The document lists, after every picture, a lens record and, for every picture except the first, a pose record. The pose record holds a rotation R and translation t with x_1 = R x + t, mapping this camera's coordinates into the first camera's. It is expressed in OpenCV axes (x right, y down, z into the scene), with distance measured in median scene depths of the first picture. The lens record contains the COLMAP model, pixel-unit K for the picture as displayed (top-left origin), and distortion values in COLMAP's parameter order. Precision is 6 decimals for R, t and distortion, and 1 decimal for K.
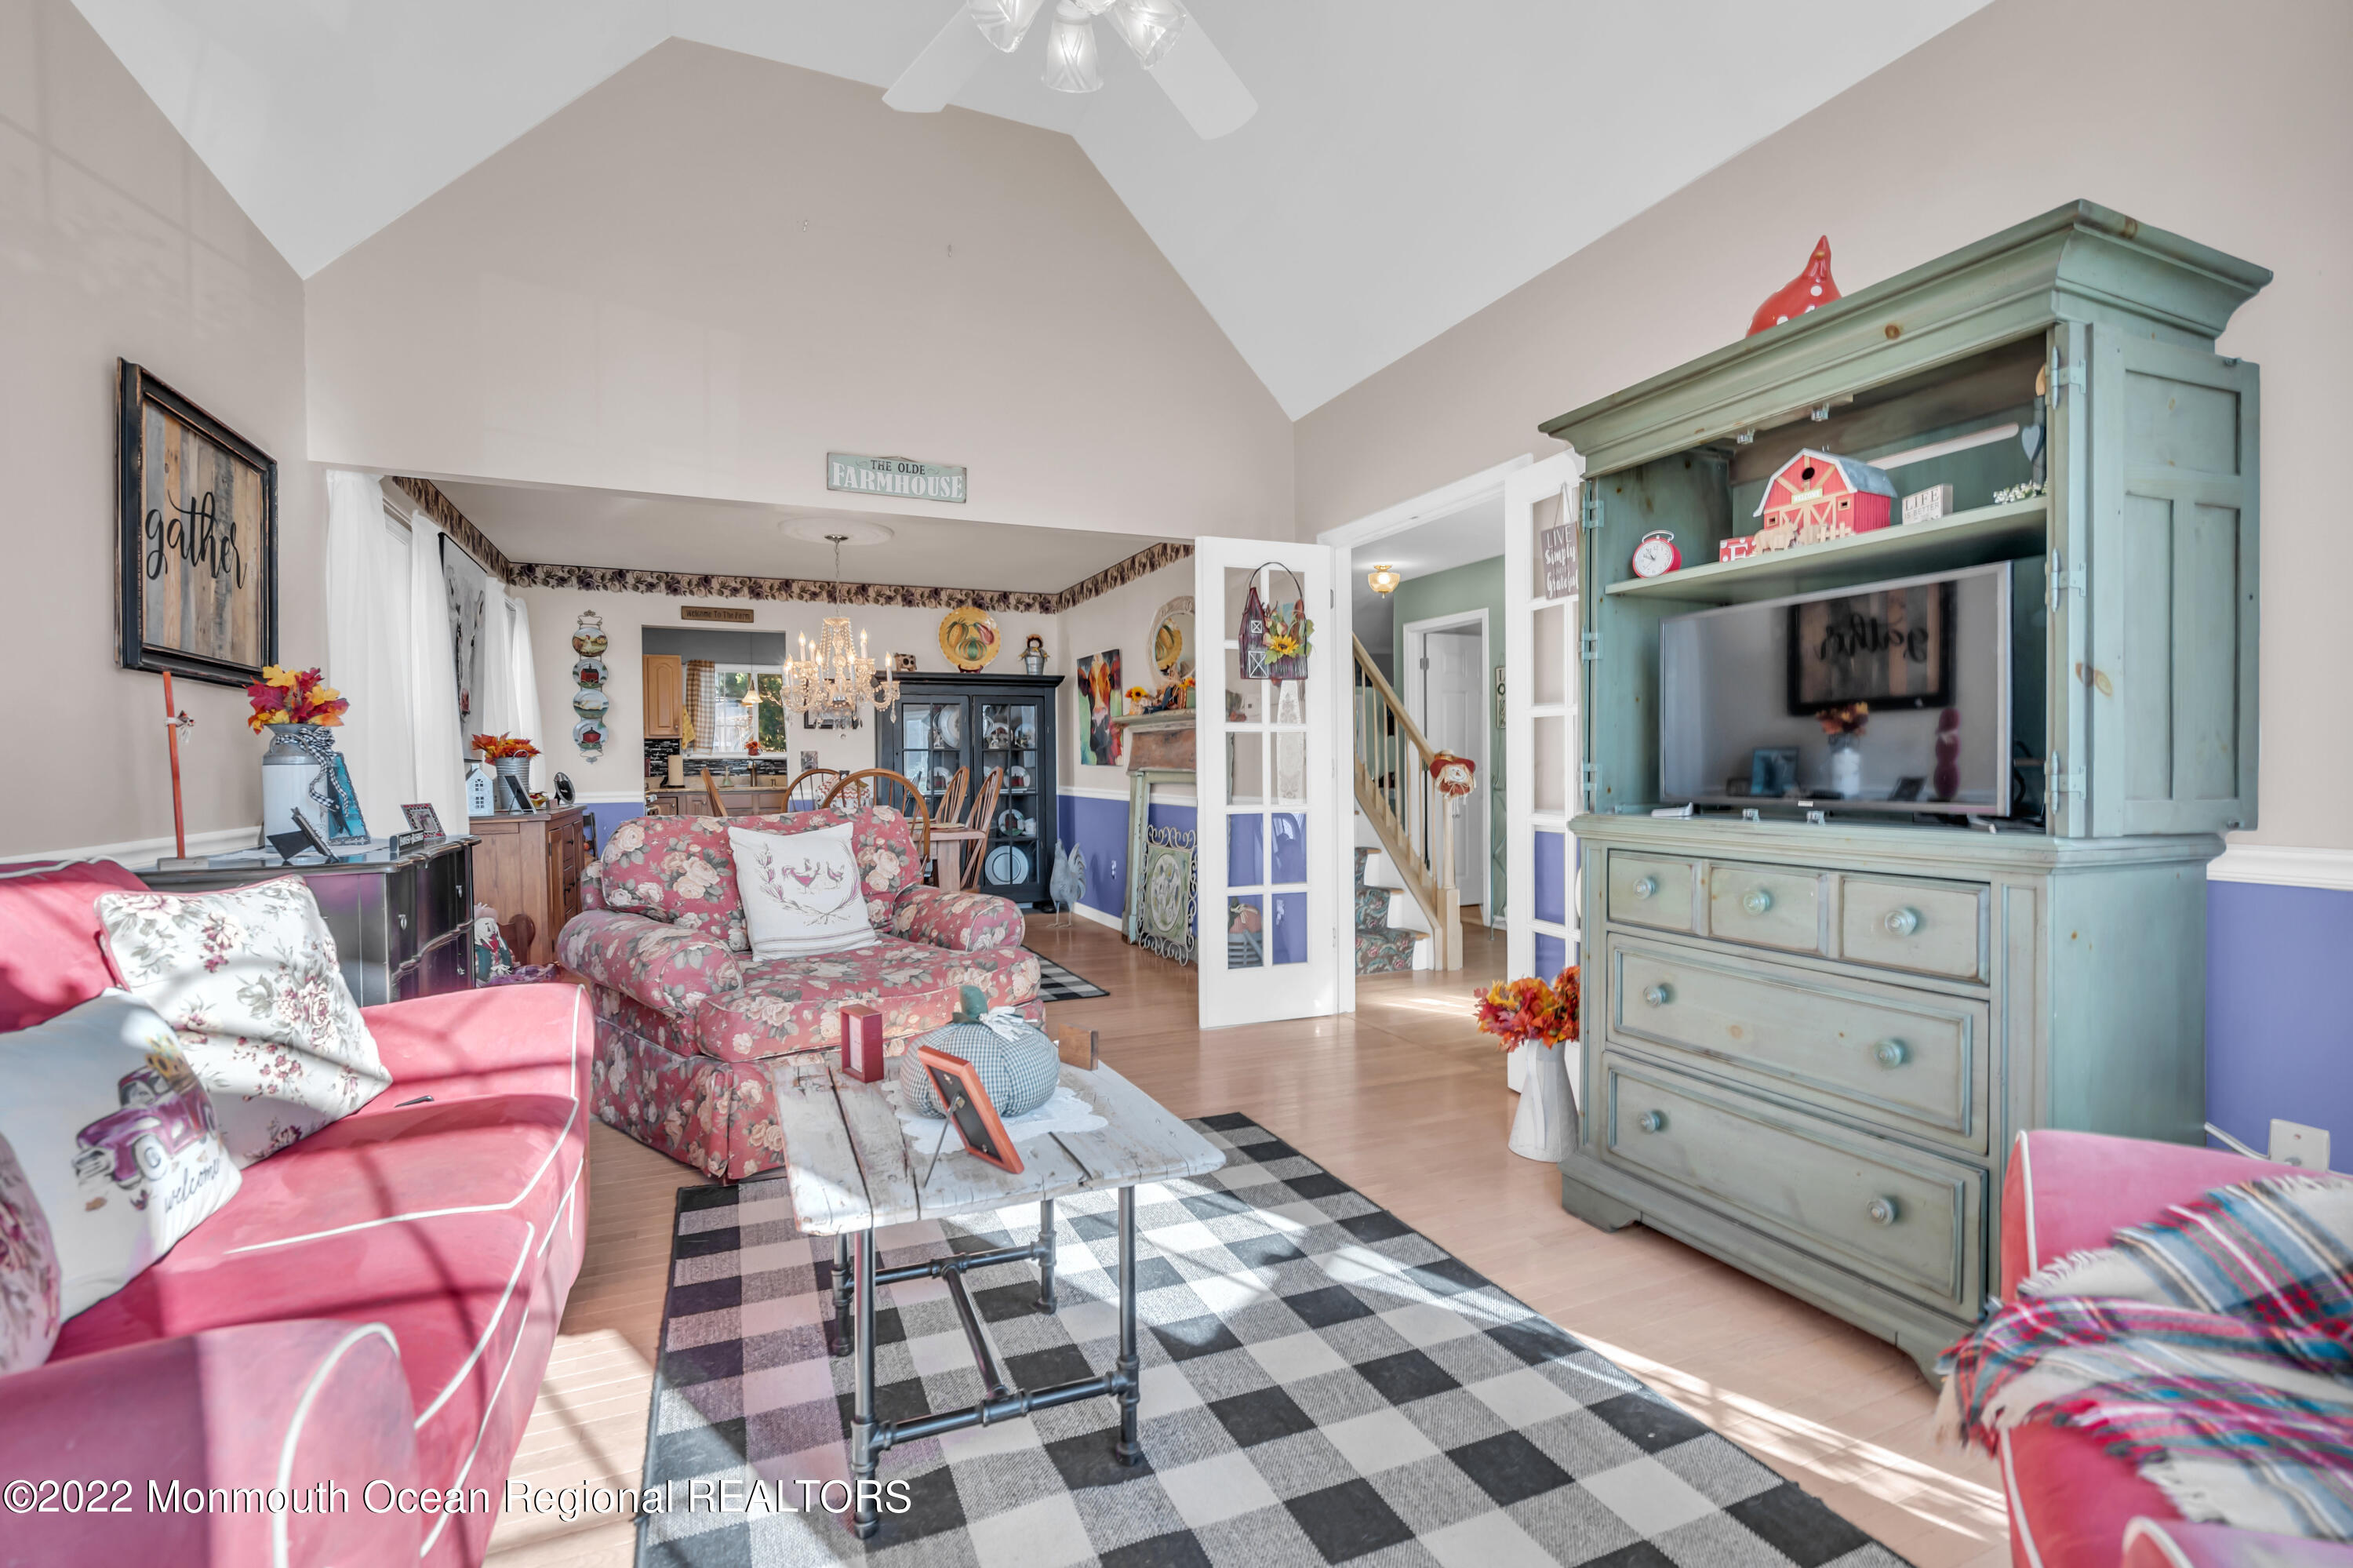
lens RADIAL K [[1074.0, 0, 1185.6], [0, 1074.0, 780.1], [0, 0, 1]] dist [-0.000925, 0.000290]
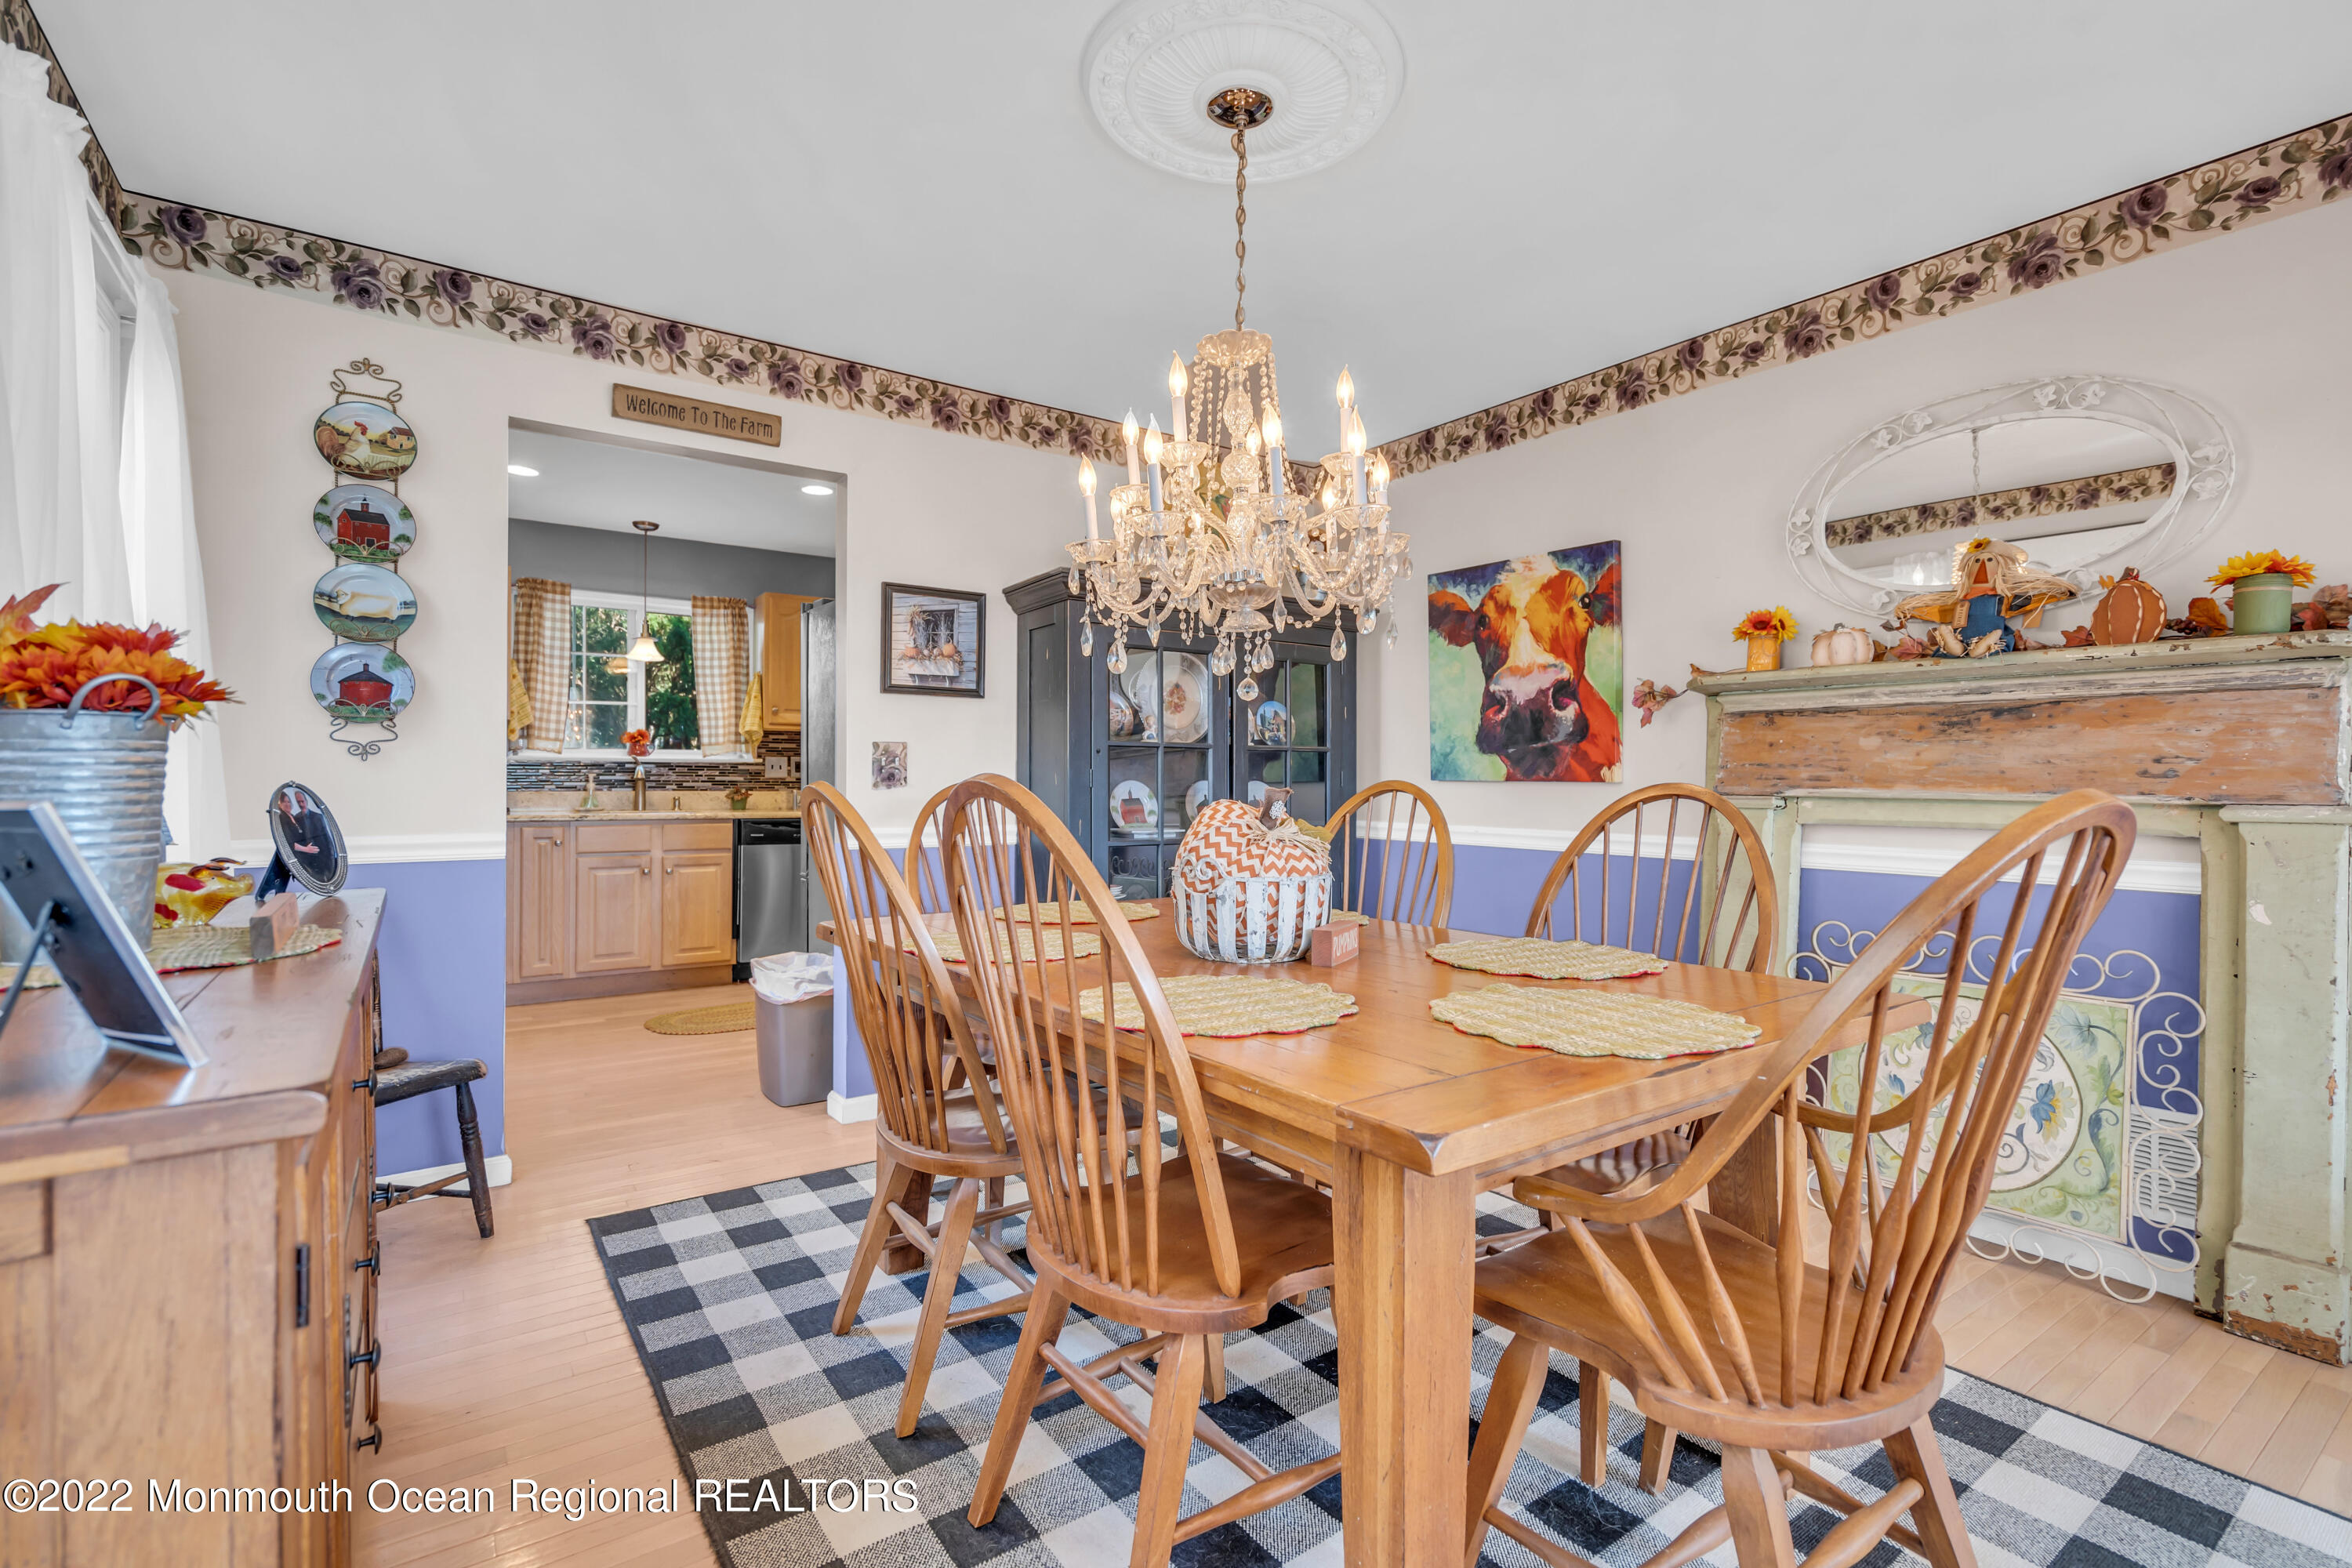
lens RADIAL K [[1067.5, 0, 1192.6], [0, 1067.5, 777.9], [0, 0, 1]] dist [-0.003306, 0.000053]
pose [[0.976650, 0.013065, 0.214438, -0.347028], [-0.009237, 0.999780, -0.018841, -0.004729], [-0.214637, 0.016420, 0.976556, 0.568839]]
